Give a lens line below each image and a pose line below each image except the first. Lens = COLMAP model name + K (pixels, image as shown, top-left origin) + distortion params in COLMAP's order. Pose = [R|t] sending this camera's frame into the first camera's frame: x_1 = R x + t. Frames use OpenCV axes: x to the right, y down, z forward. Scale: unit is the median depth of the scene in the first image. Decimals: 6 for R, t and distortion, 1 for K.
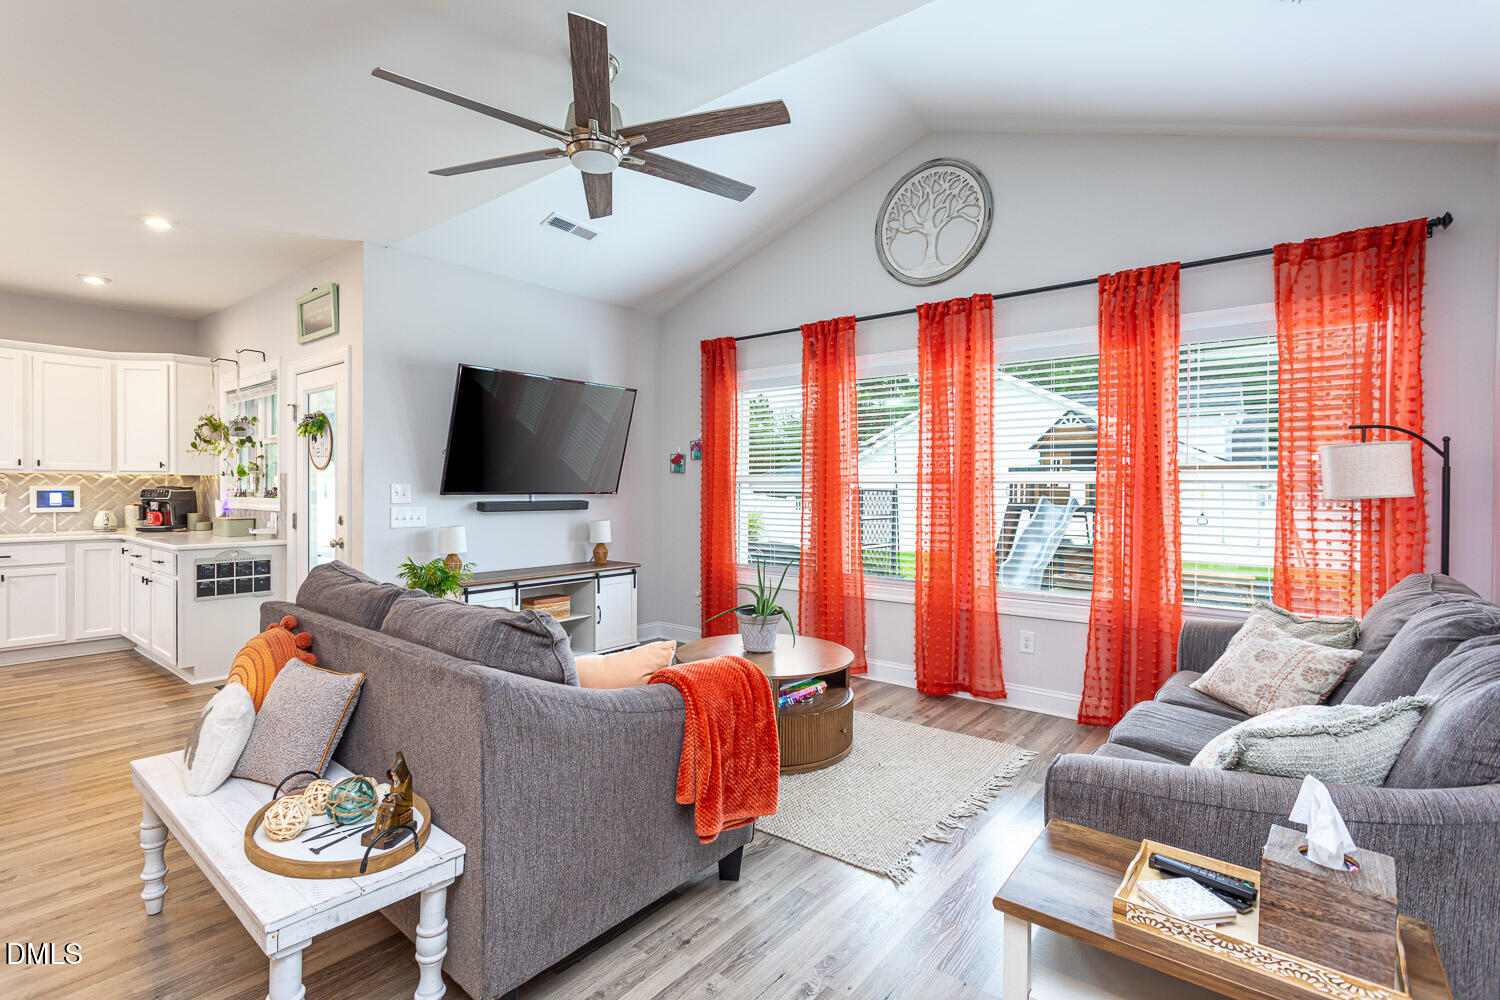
lens RADIAL K [[706.7, 0, 736.1], [0, 706.7, 496.5], [0, 0, 1]] dist [-0.000897, 0.000668]
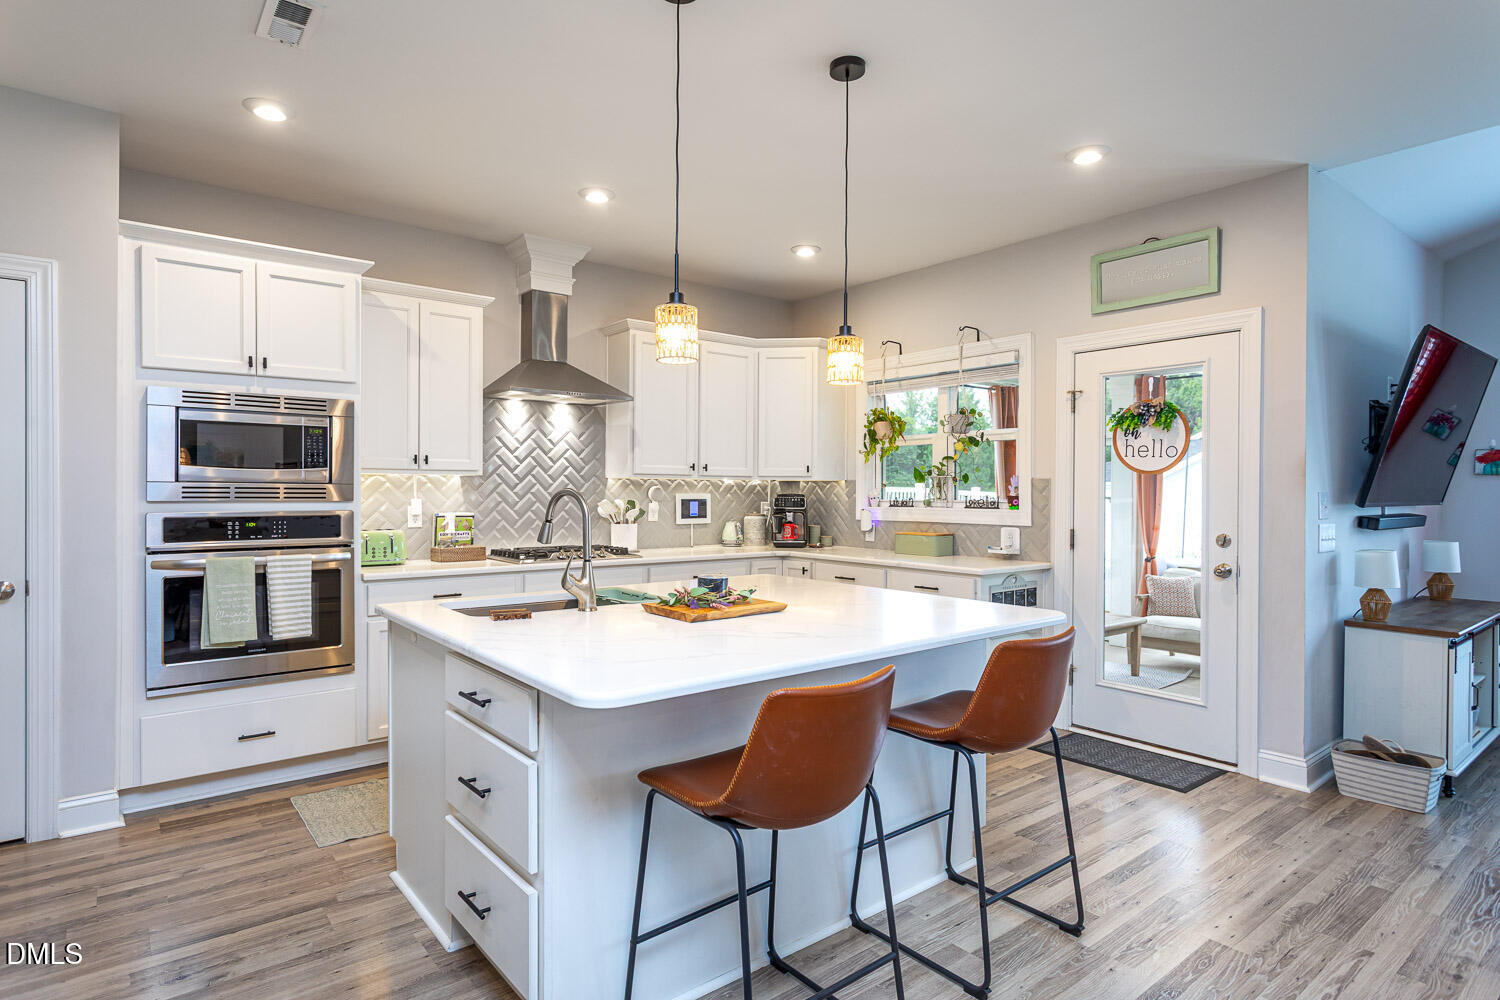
lens RADIAL K [[841.4, 0, 737.9], [0, 841.4, 504.7], [0, 0, 1]] dist [0.008801, 0.000830]
pose [[0.974538, 0.003187, -0.224200, -0.865616], [-0.002482, 0.999991, 0.003424, -0.006385], [0.224209, -0.002780, 0.974537, 0.002701]]
